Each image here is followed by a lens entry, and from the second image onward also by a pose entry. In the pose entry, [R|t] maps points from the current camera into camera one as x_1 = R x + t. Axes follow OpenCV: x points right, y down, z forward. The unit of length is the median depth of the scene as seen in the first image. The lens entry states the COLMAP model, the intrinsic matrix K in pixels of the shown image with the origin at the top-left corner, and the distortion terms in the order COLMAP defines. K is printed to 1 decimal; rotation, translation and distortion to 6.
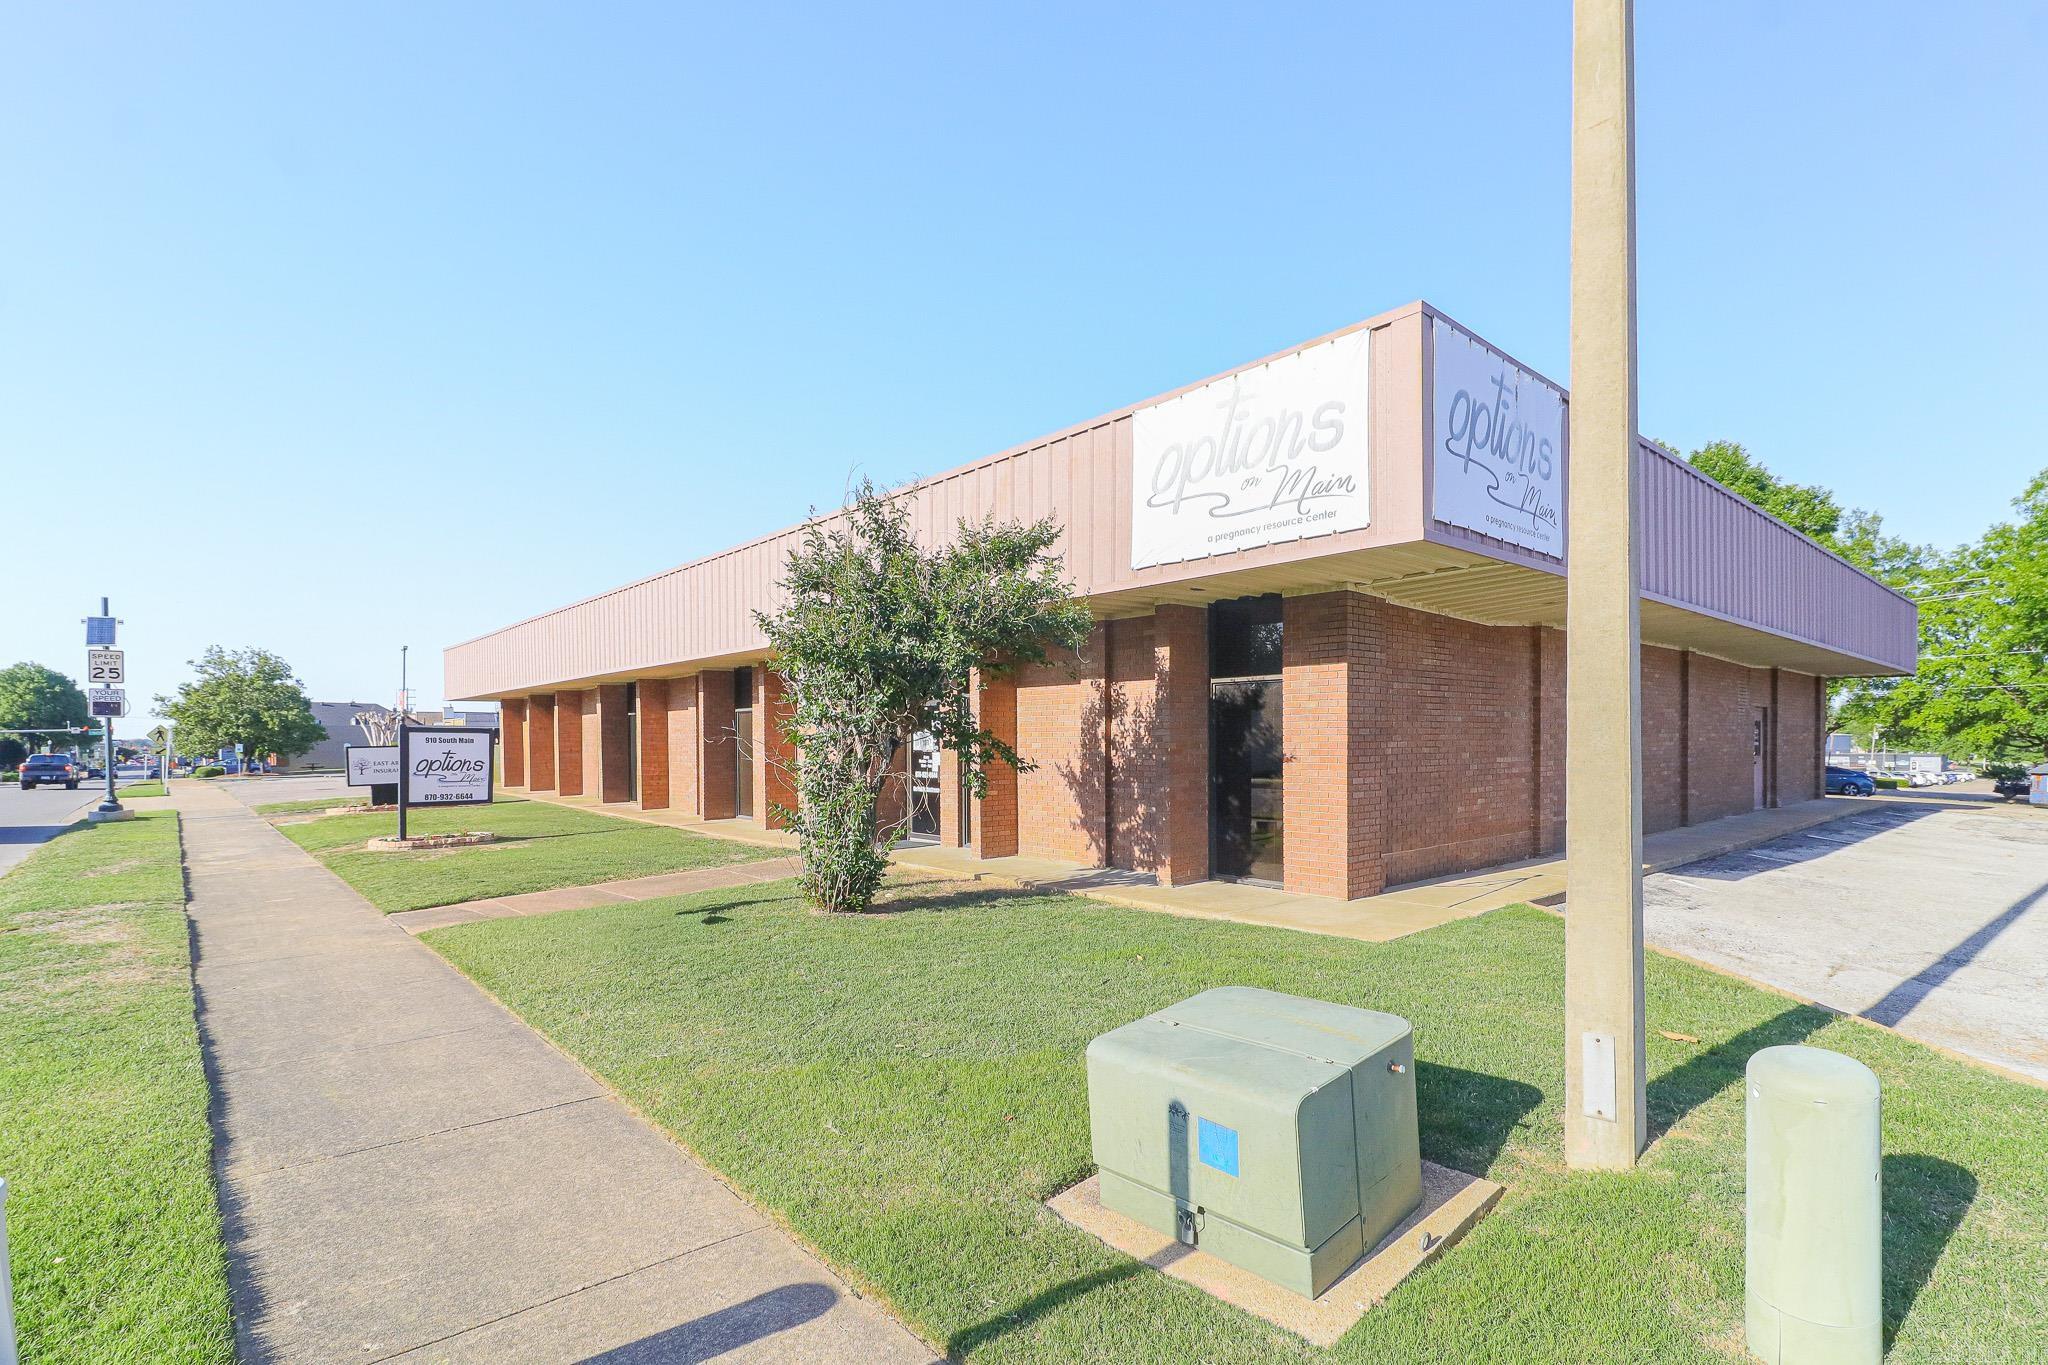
lens RADIAL K [[964.1, 0, 1019.1], [0, 964.1, 739.6], [0, 0, 1]] dist [0.000666, 0.000024]
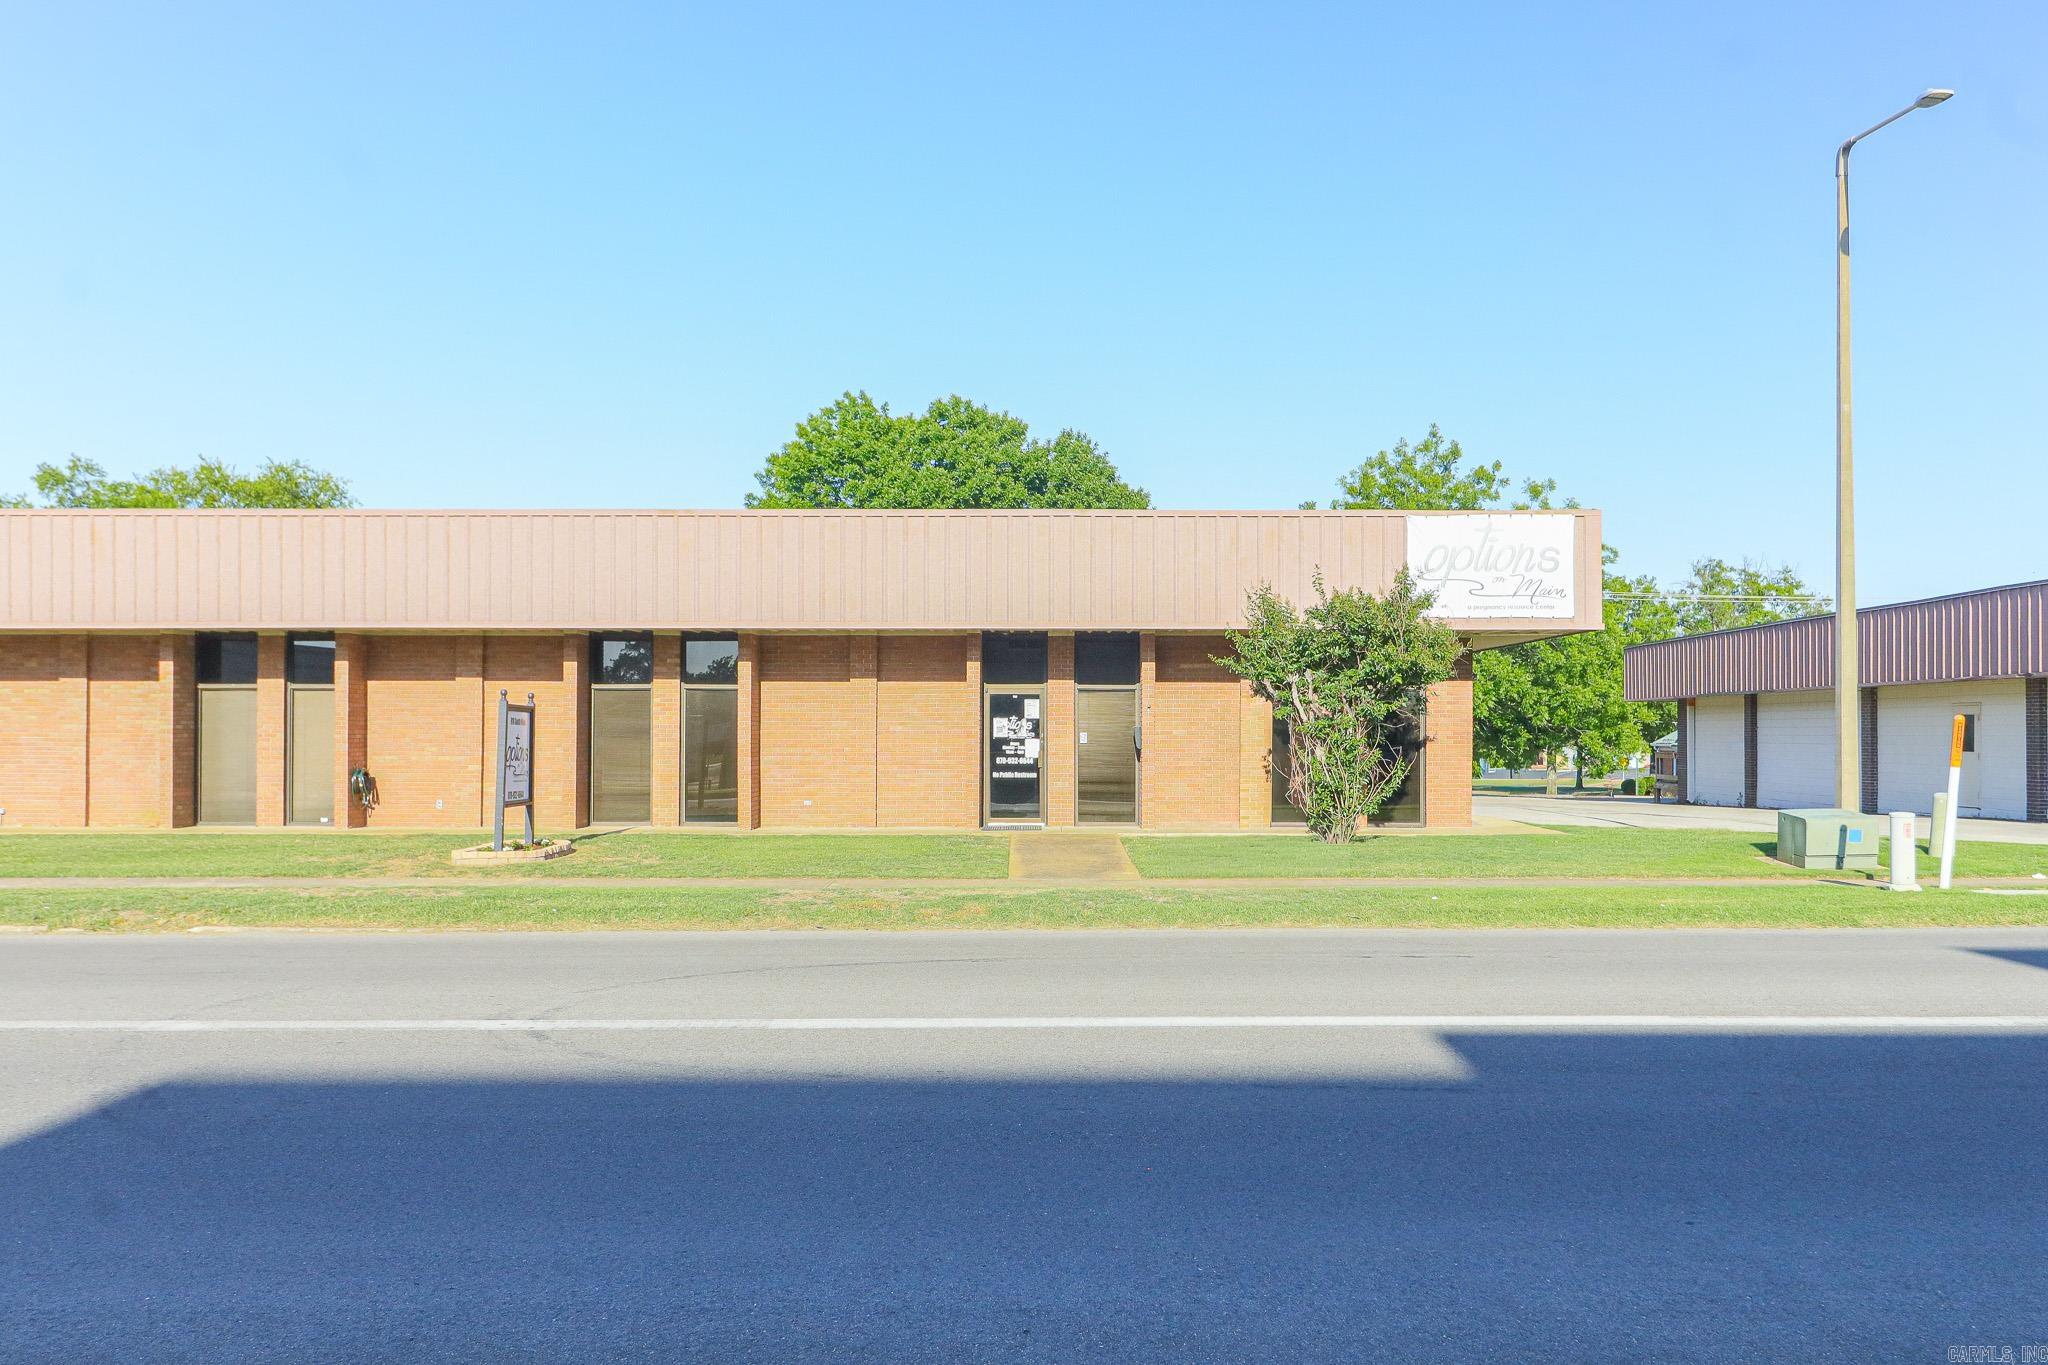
lens RADIAL K [[1720.5, 0, 1024.3], [0, 1720.5, 685.1], [0, 0, 1]] dist [-0.000198, -0.000509]
pose [[0.666137, 0.013378, 0.745709, -2.567307], [-0.001909, 0.999866, -0.016232, -0.025390], [-0.745827, 0.009390, 0.666074, -0.408677]]
